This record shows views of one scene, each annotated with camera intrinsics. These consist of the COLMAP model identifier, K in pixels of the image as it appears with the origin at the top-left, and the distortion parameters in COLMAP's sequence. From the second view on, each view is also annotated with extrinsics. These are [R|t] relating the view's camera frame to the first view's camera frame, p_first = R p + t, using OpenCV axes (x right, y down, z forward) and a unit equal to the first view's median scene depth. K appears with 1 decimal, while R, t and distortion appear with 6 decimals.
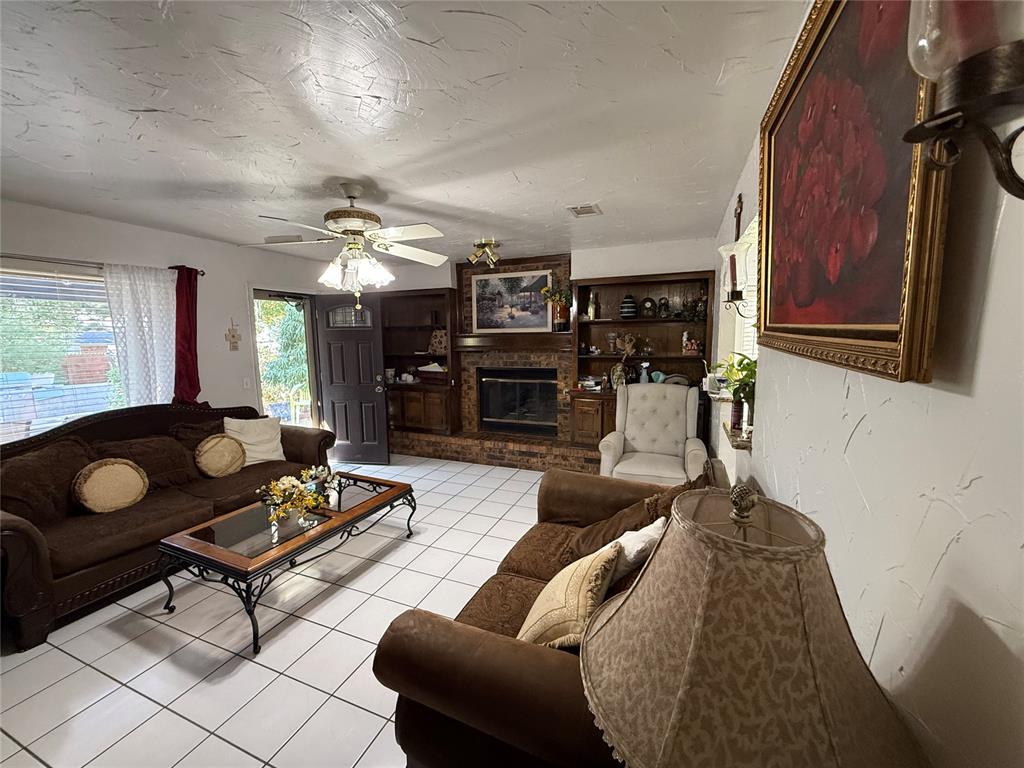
lens RADIAL K [[405.9, 0, 513.2], [0, 405.9, 377.1], [0, 0, 1]] dist [-0.000799, 0.000077]
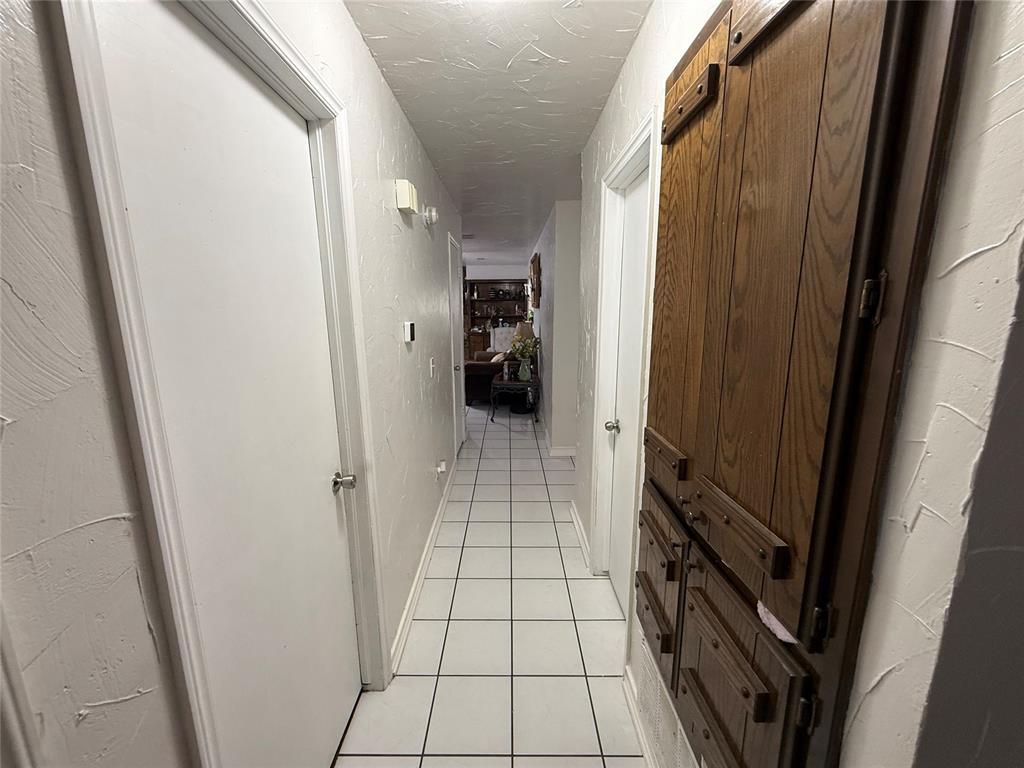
lens RADIAL K [[405.9, 0, 510.7], [0, 405.9, 383.0], [0, 0, 1]] dist [-0.000799, 0.000077]
pose [[0.924085, -0.060243, 0.377410, -0.478893], [0.031220, 0.996097, 0.082557, 0.130675], [-0.380911, -0.064507, 0.922359, -1.084439]]
